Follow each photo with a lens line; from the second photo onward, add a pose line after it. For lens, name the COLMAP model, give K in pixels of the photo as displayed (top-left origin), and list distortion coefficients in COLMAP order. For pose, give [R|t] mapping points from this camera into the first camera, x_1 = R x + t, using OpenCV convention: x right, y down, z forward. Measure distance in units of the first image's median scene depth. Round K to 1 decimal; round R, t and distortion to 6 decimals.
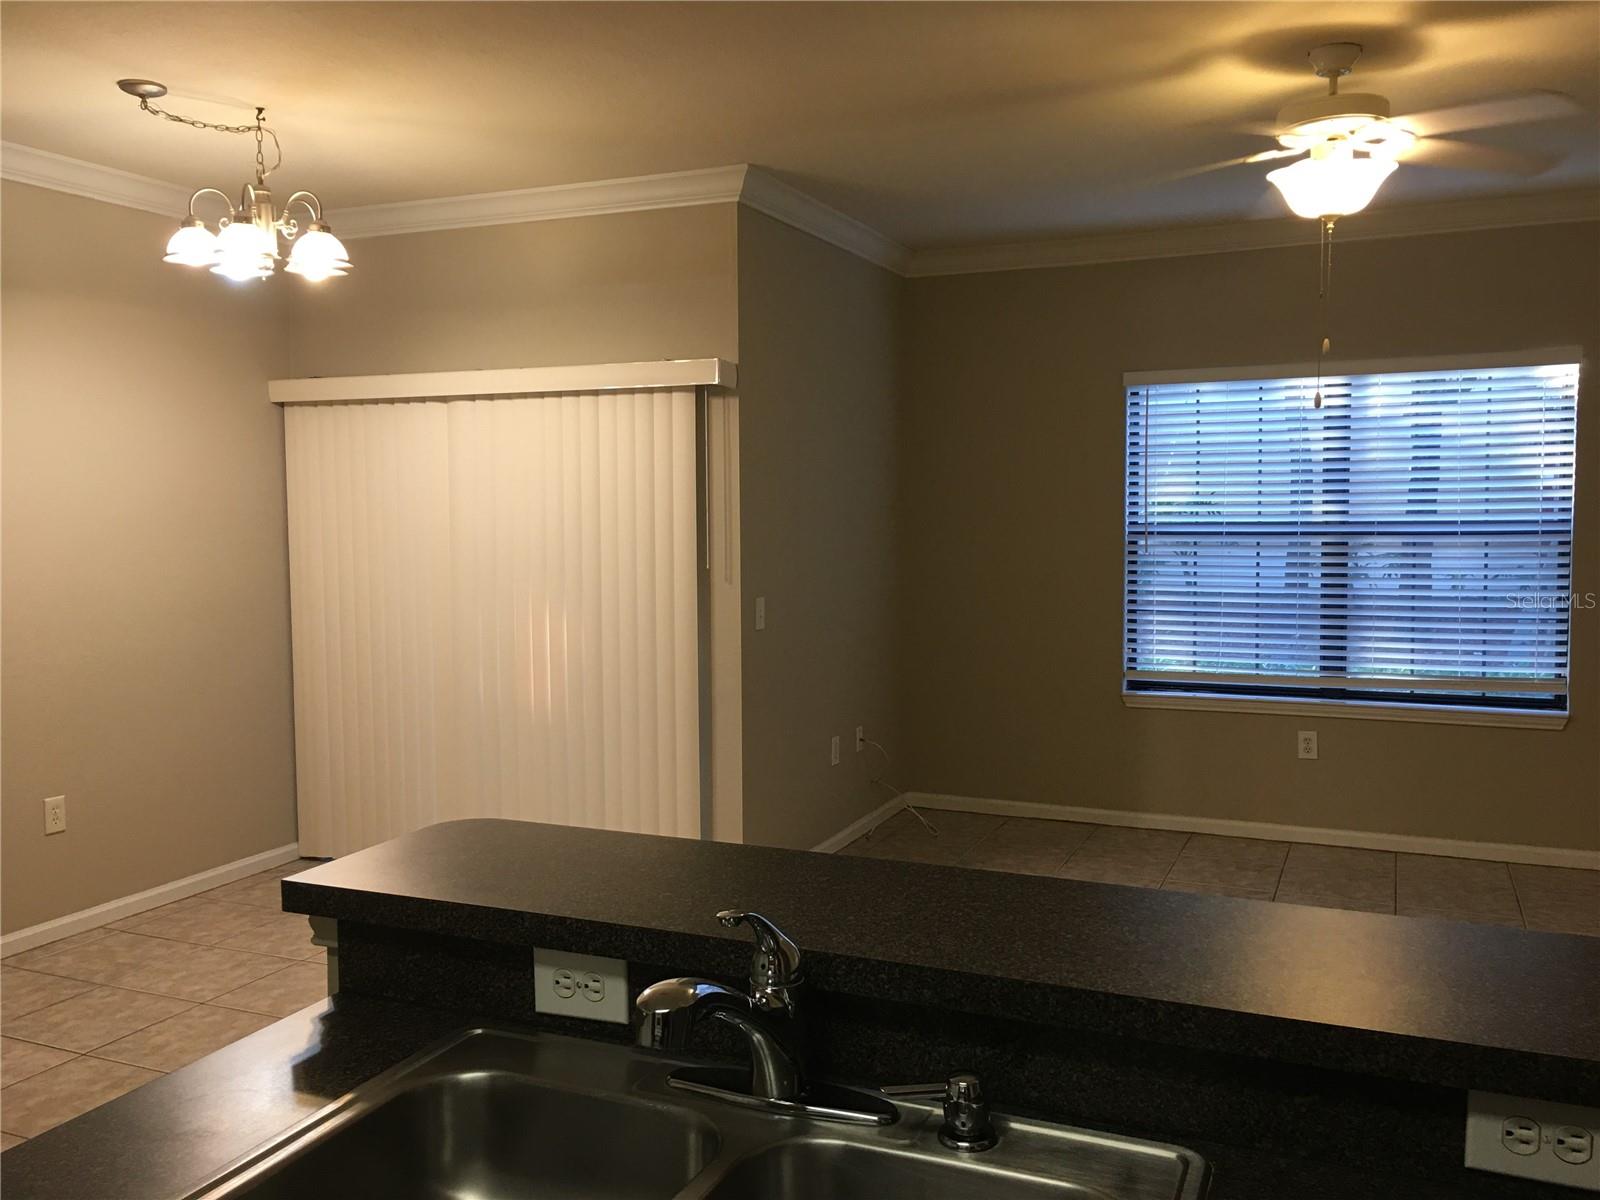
lens RADIAL K [[1360.4, 0, 781.4], [0, 1360.4, 591.4], [0, 0, 1]] dist [0.076018, -0.093307]
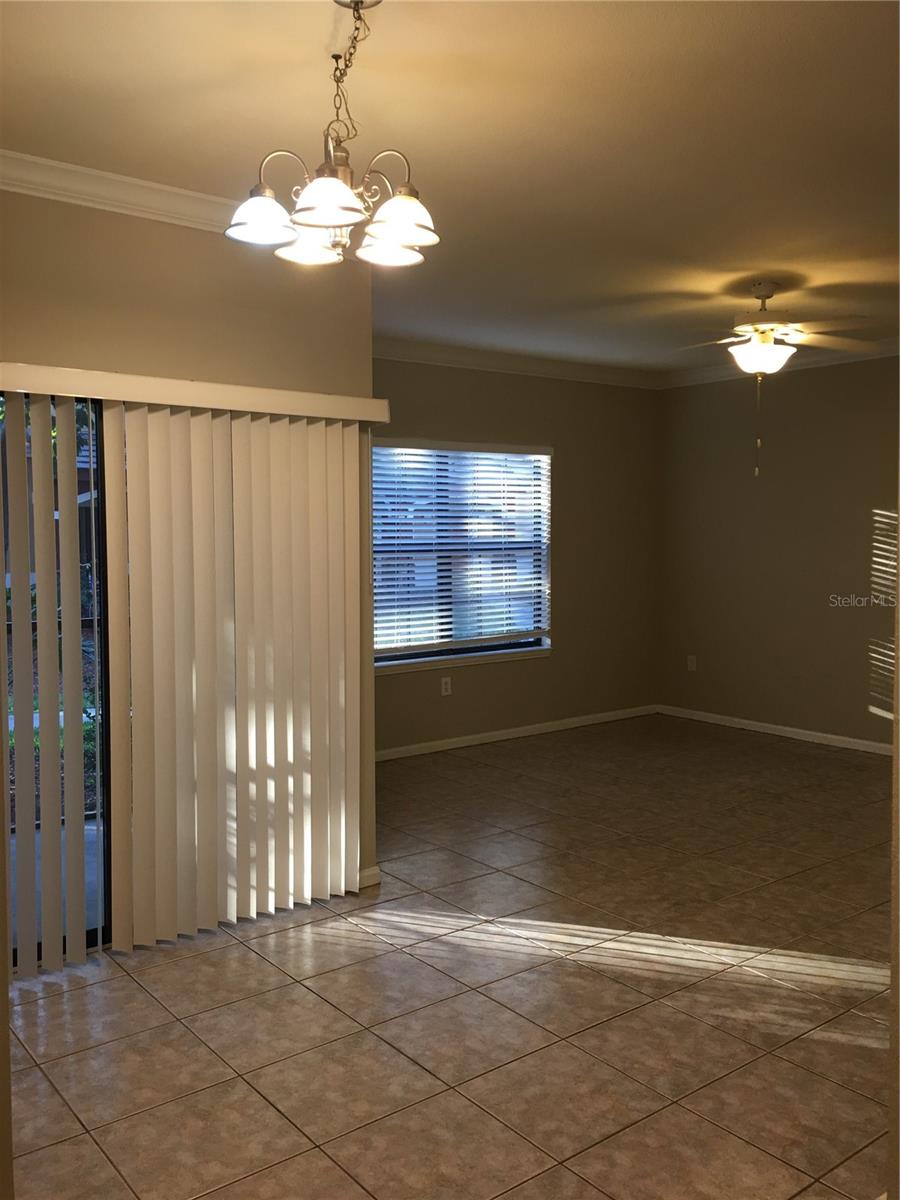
lens RADIAL K [[1020.3, 0, 454.4], [0, 1020.3, 585.6], [0, 0, 1]] dist [0.076018, -0.093307]
pose [[0.464643, -0.042703, 0.884468, -0.743068], [0.058731, 0.998123, 0.017337, -0.025443], [-0.883549, 0.043890, 0.466279, 0.525823]]
